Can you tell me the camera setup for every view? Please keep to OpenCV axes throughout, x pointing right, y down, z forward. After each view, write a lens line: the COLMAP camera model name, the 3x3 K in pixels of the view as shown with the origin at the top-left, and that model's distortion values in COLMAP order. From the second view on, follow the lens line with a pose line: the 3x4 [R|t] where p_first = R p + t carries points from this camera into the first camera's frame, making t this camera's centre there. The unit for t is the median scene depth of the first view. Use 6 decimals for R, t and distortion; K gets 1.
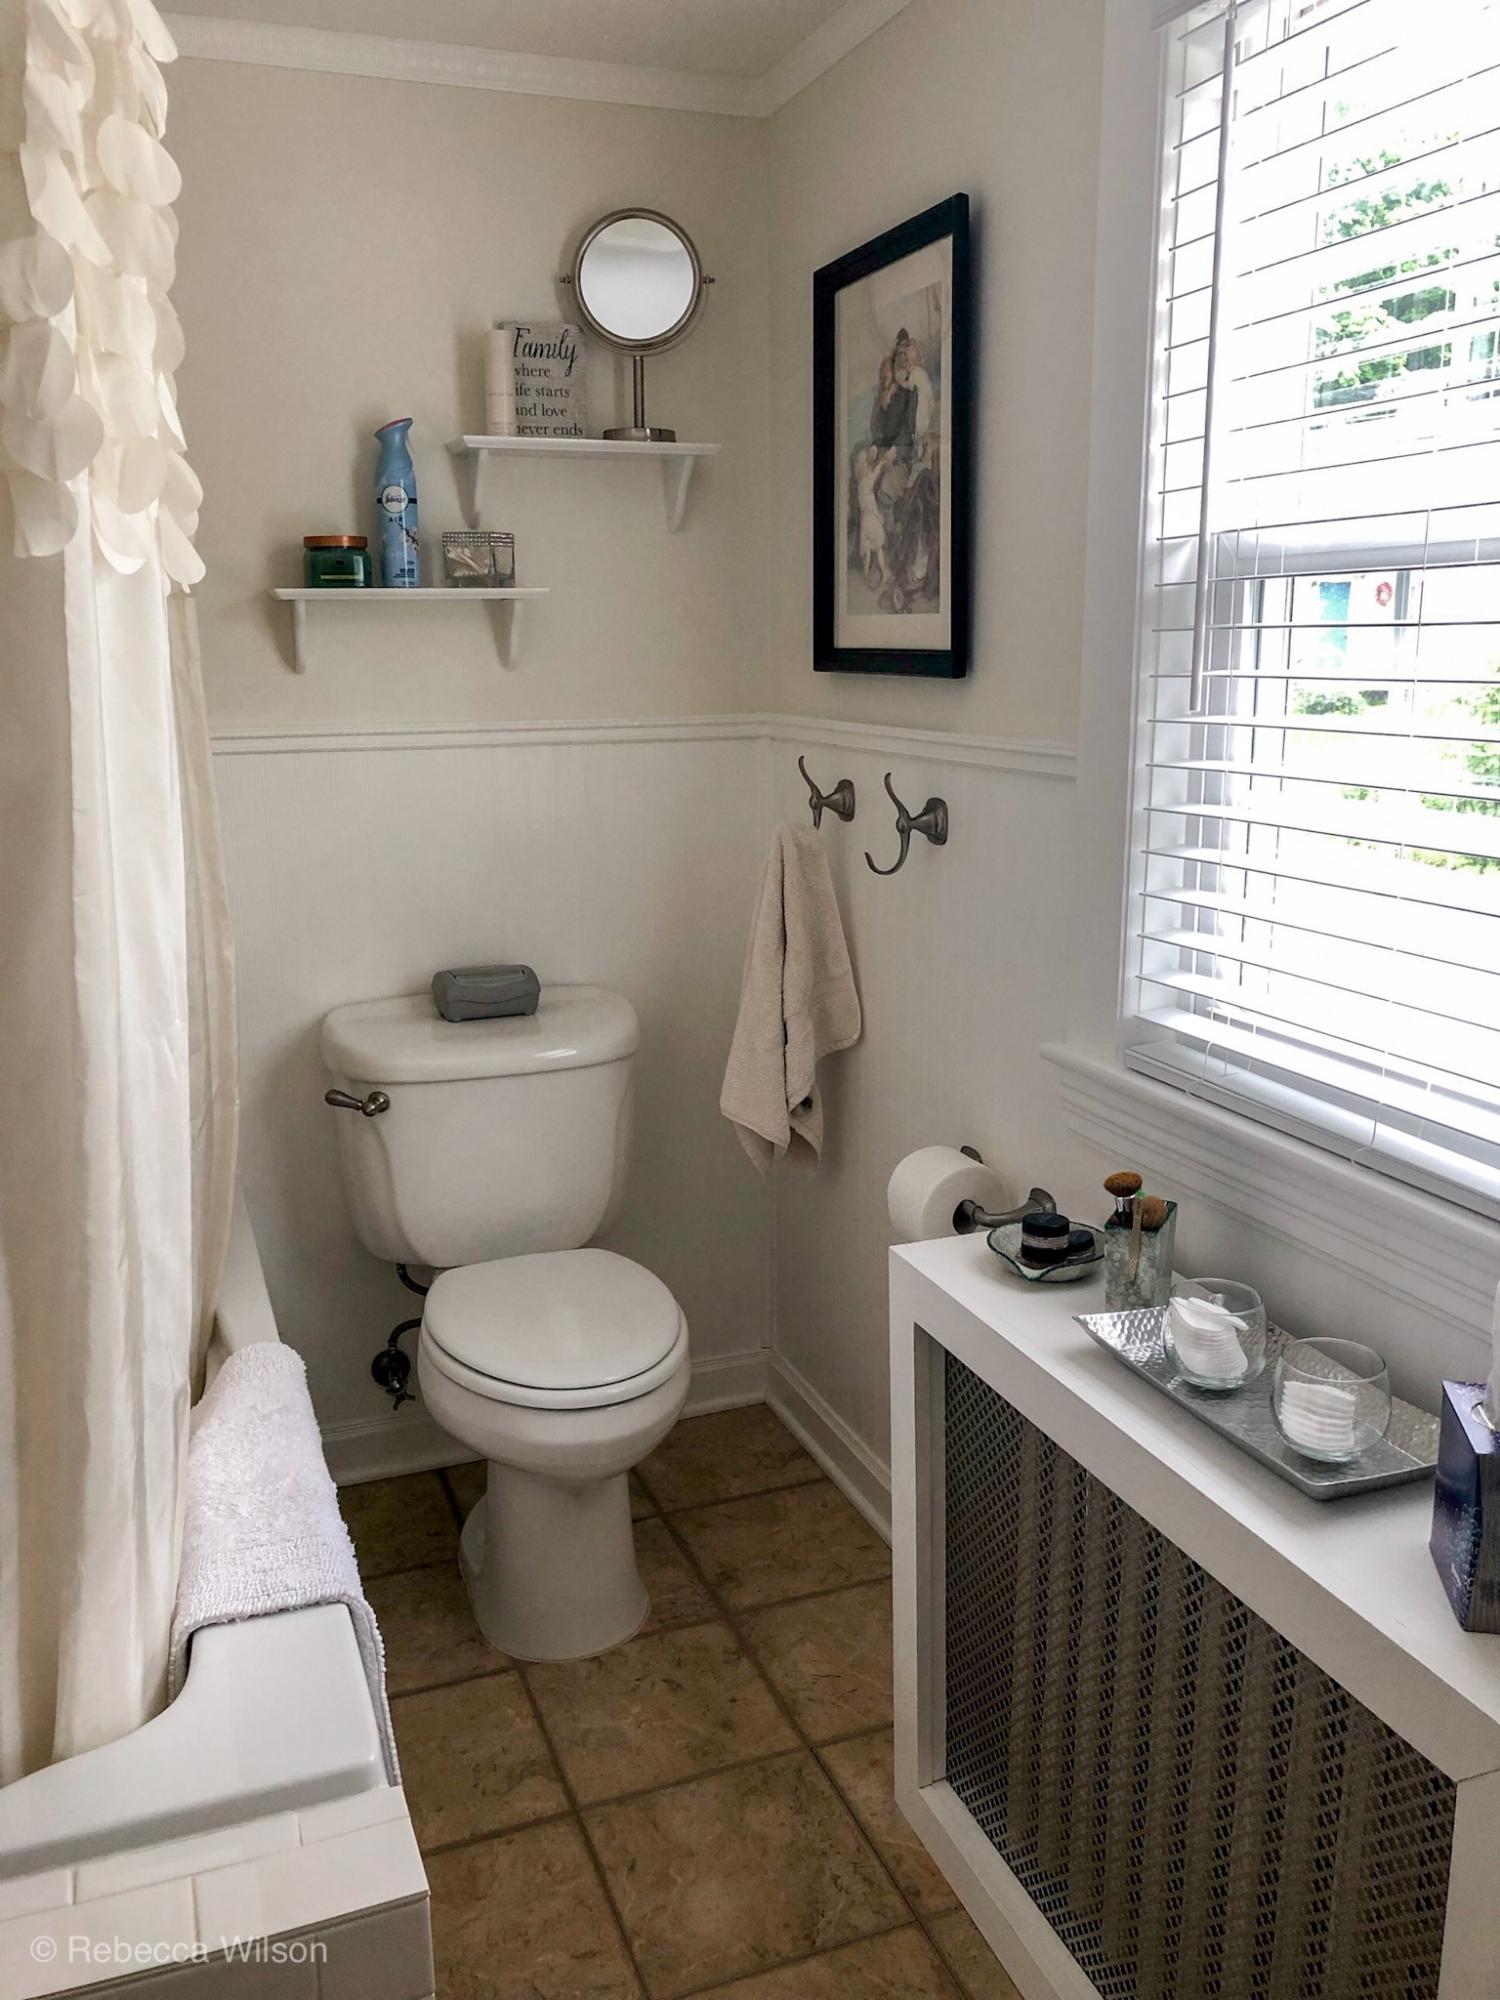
lens RADIAL K [[1613.5, 0, 750.0], [0, 1613.5, 1000.0], [0, 0, 1]] dist [0.013065, 0.000478]
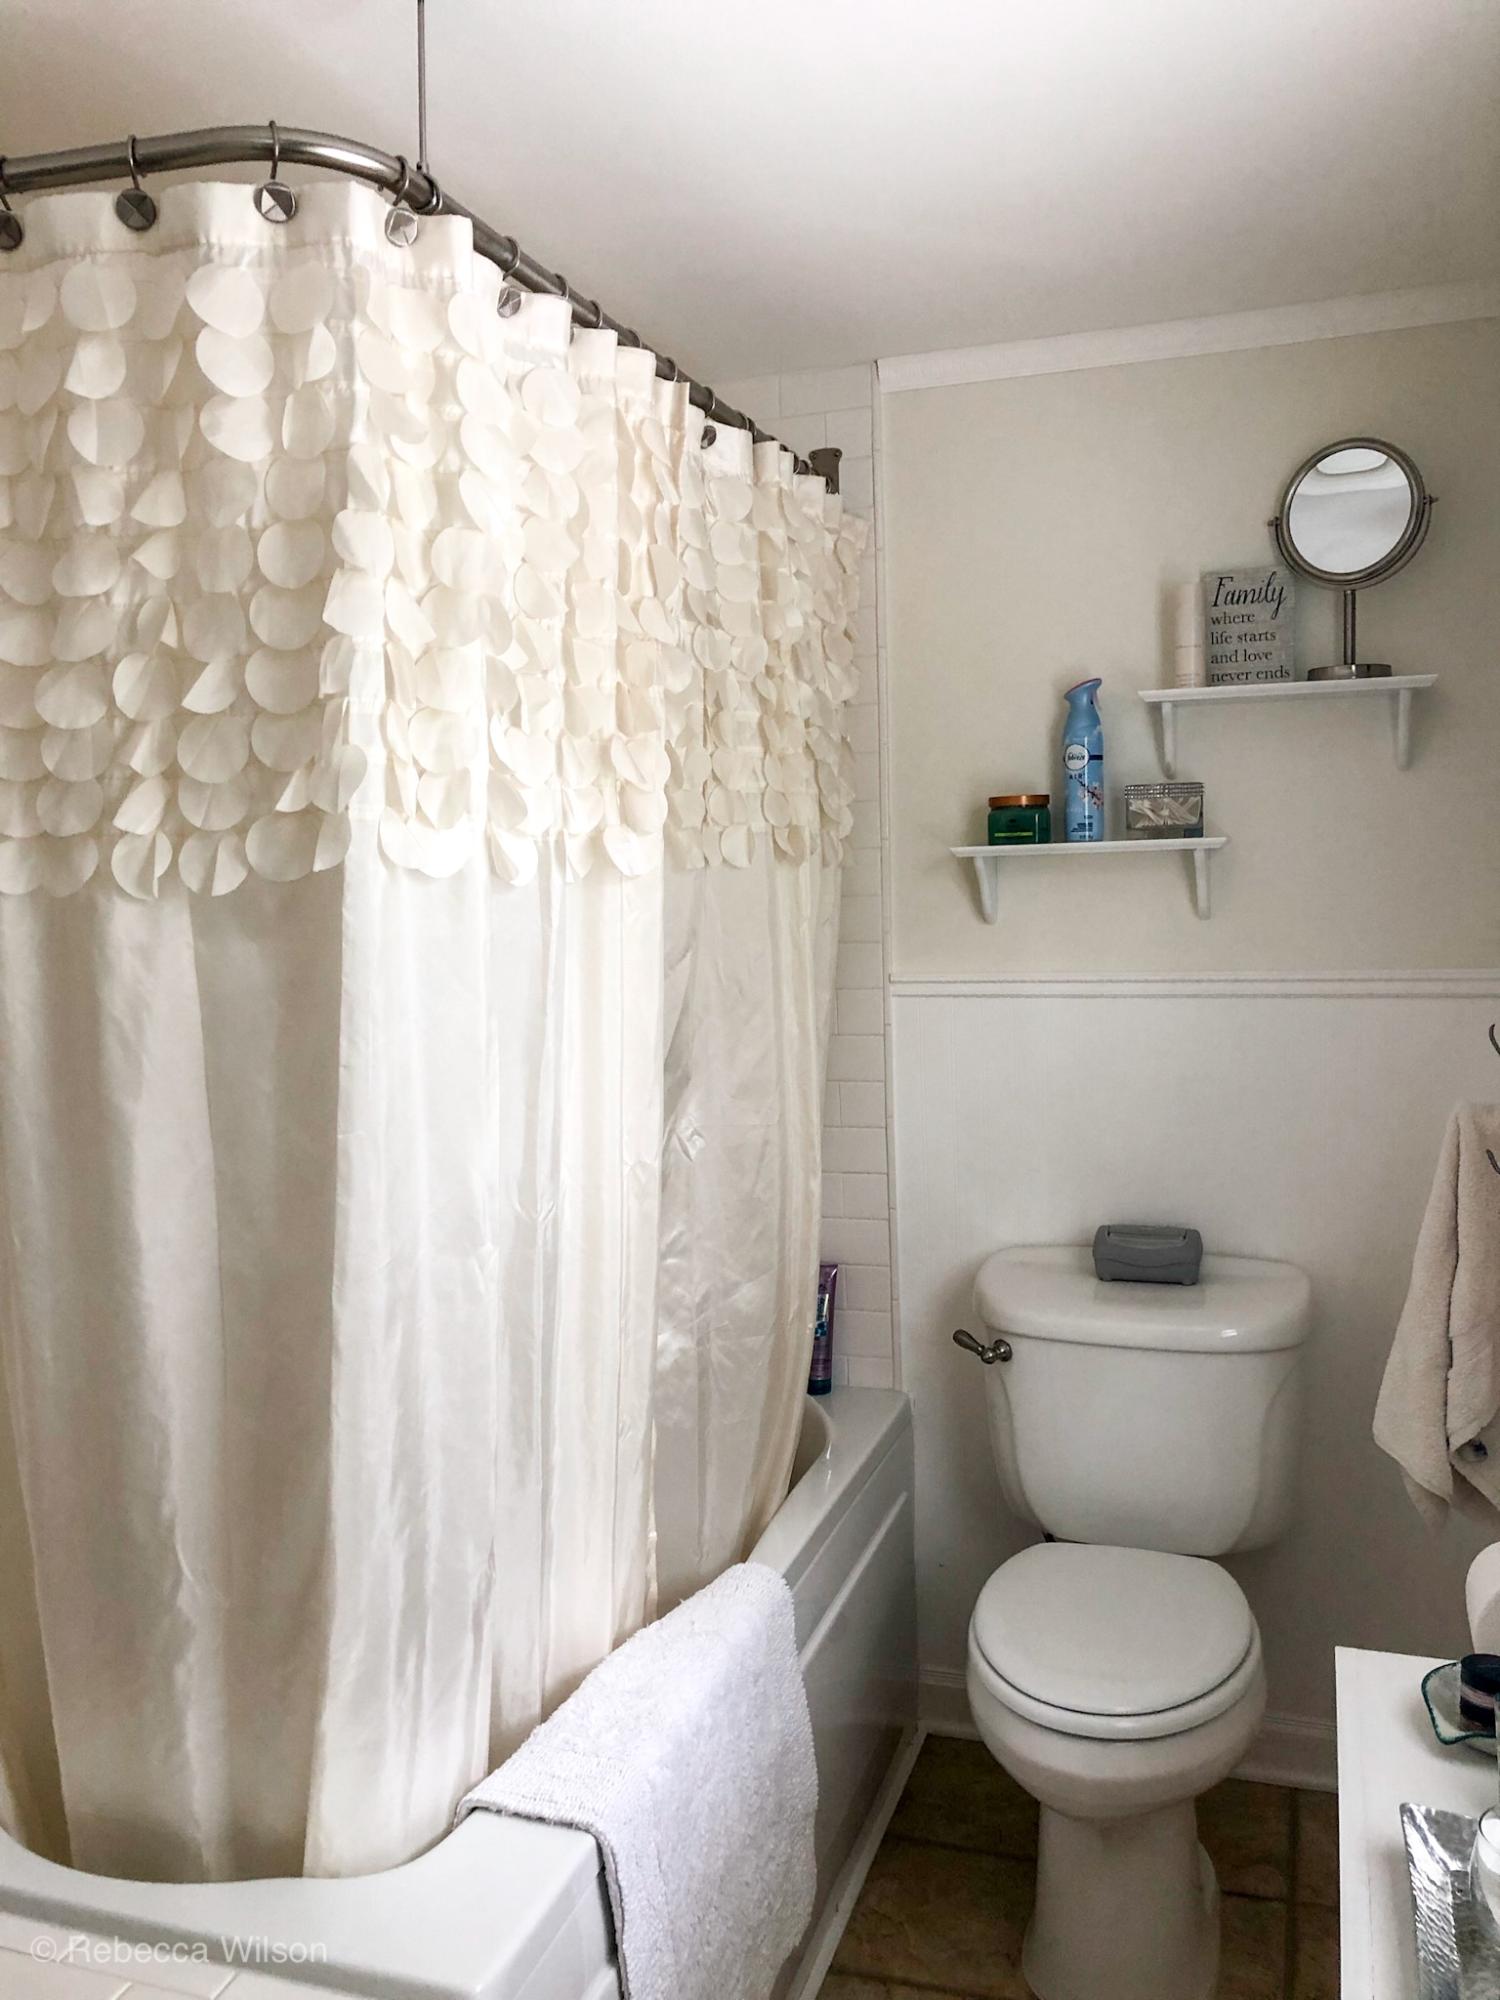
lens RADIAL K [[1613.5, 0, 750.0], [0, 1613.5, 1000.0], [0, 0, 1]] dist [0.013065, 0.000478]
pose [[0.777870, 0.039730, -0.627169, 0.256808], [-0.123089, 0.988301, -0.090059, -0.040447], [0.616253, 0.147252, 0.773659, 0.106344]]
